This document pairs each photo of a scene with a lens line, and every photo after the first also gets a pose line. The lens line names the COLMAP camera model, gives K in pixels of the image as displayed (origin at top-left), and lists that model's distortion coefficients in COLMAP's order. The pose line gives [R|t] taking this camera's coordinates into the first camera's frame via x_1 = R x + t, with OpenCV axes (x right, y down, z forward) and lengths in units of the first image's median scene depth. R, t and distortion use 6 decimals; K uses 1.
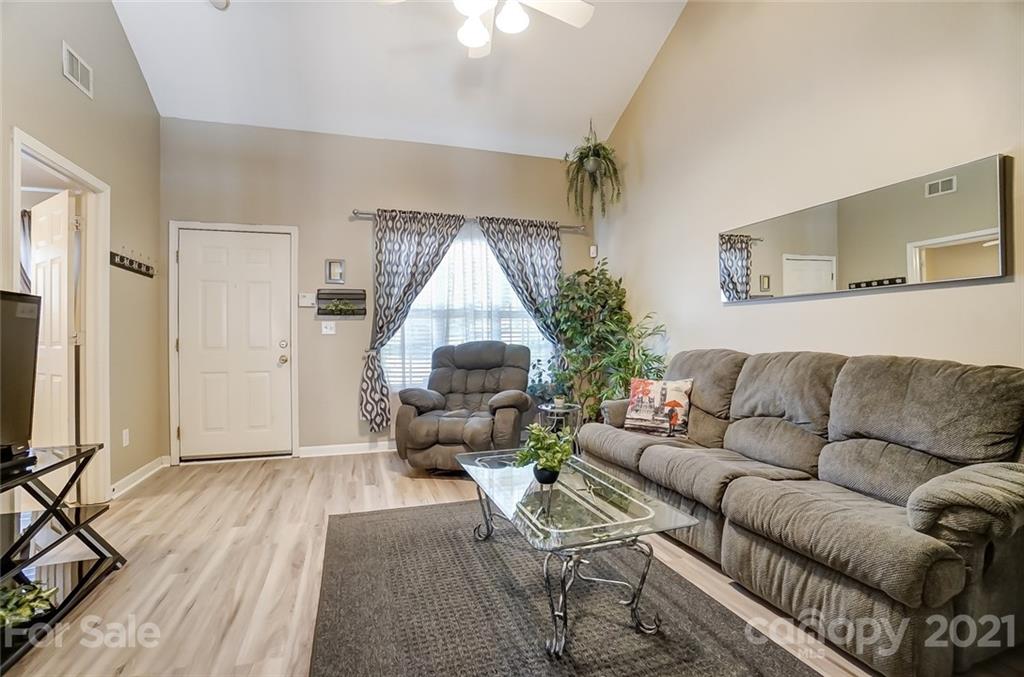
lens RADIAL K [[456.7, 0, 501.3], [0, 456.7, 338.0], [0, 0, 1]] dist [-0.064641, 0.024078]
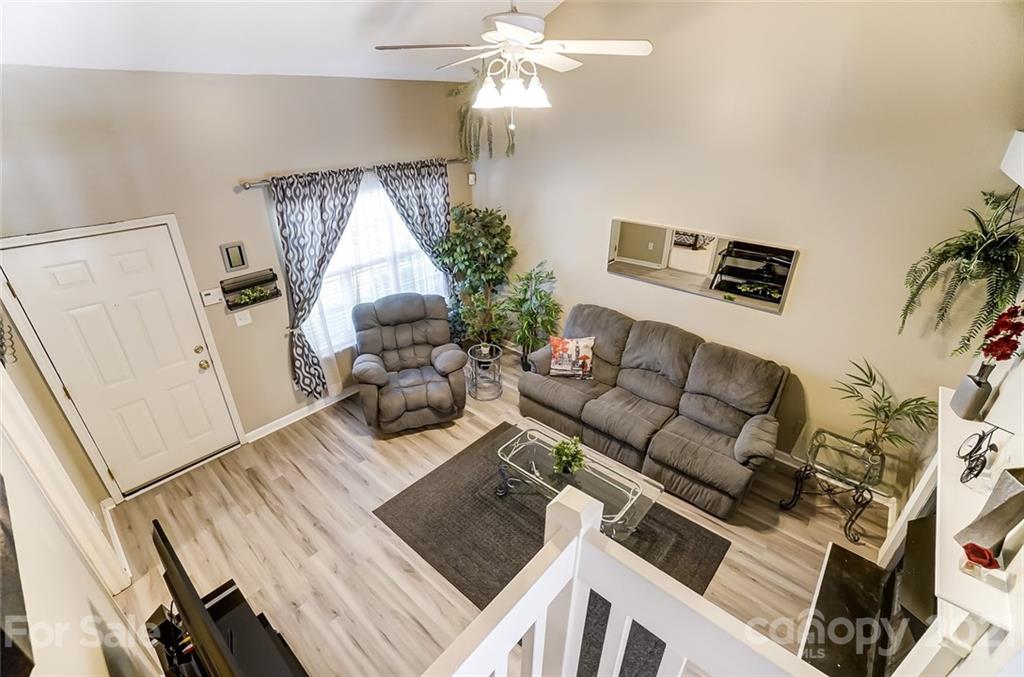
lens RADIAL K [[450.9, 0, 496.2], [0, 450.9, 337.8], [0, 0, 1]] dist [-0.065567, 0.023594]
pose [[0.868562, -0.222961, 0.442593, -0.380057], [-0.000878, 0.892386, 0.451272, -0.436585], [-0.495580, -0.392347, 0.774896, 0.038034]]
